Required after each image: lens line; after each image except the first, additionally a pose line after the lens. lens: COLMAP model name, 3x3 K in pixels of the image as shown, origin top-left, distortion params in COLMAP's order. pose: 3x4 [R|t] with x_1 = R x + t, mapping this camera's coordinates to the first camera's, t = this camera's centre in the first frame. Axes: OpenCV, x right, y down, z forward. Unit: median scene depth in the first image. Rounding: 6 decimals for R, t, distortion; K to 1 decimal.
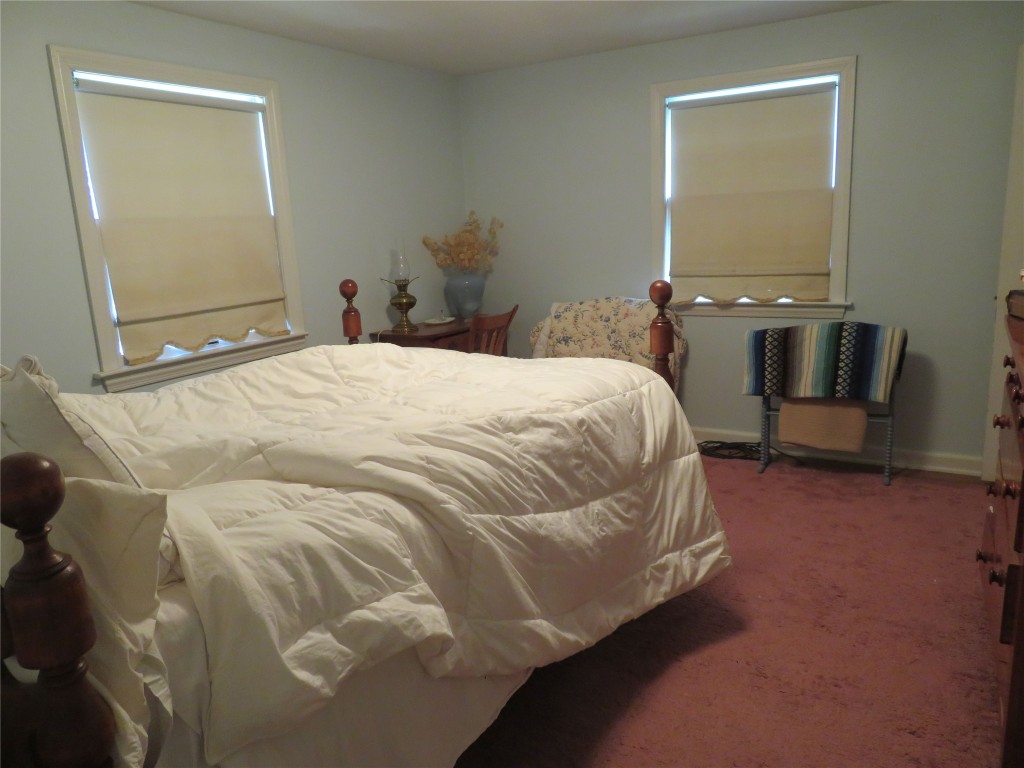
lens RADIAL K [[733.2, 0, 509.8], [0, 733.2, 387.1], [0, 0, 1]] dist [-0.010349, 0.002693]
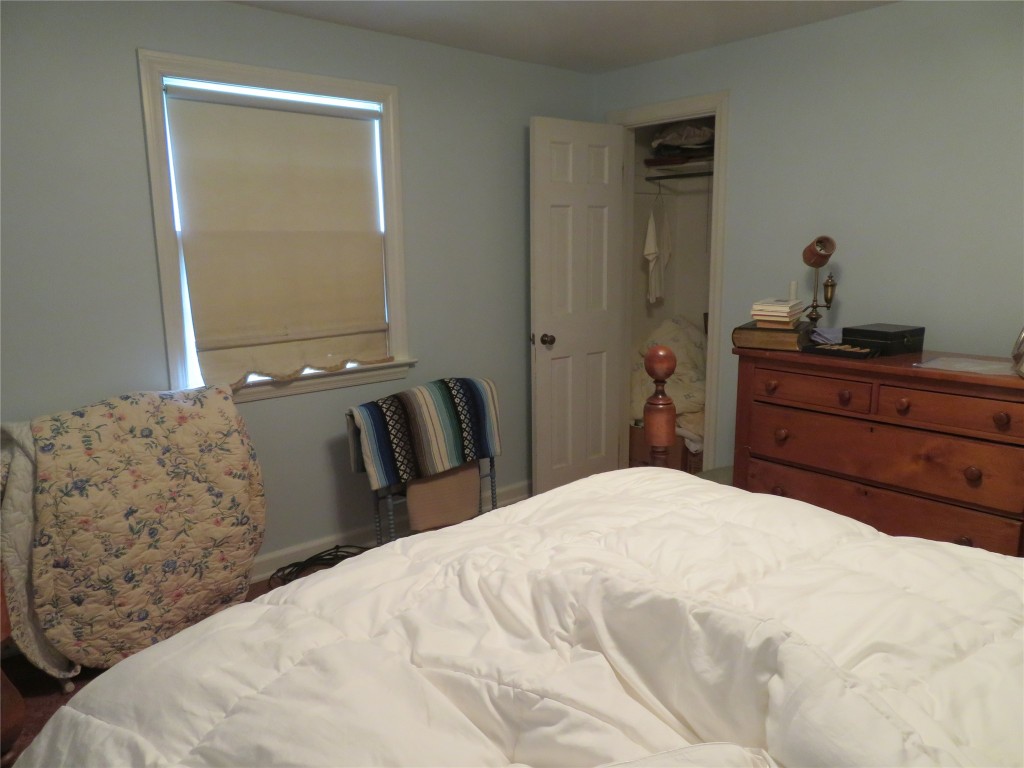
lens RADIAL K [[733.2, 0, 509.8], [0, 733.2, 387.1], [0, 0, 1]] dist [-0.010349, 0.002693]
pose [[0.320258, -0.139632, 0.936983, -0.322005], [0.202524, 0.976303, 0.076269, -0.116741], [-0.925429, 0.165336, 0.340947, 0.542743]]
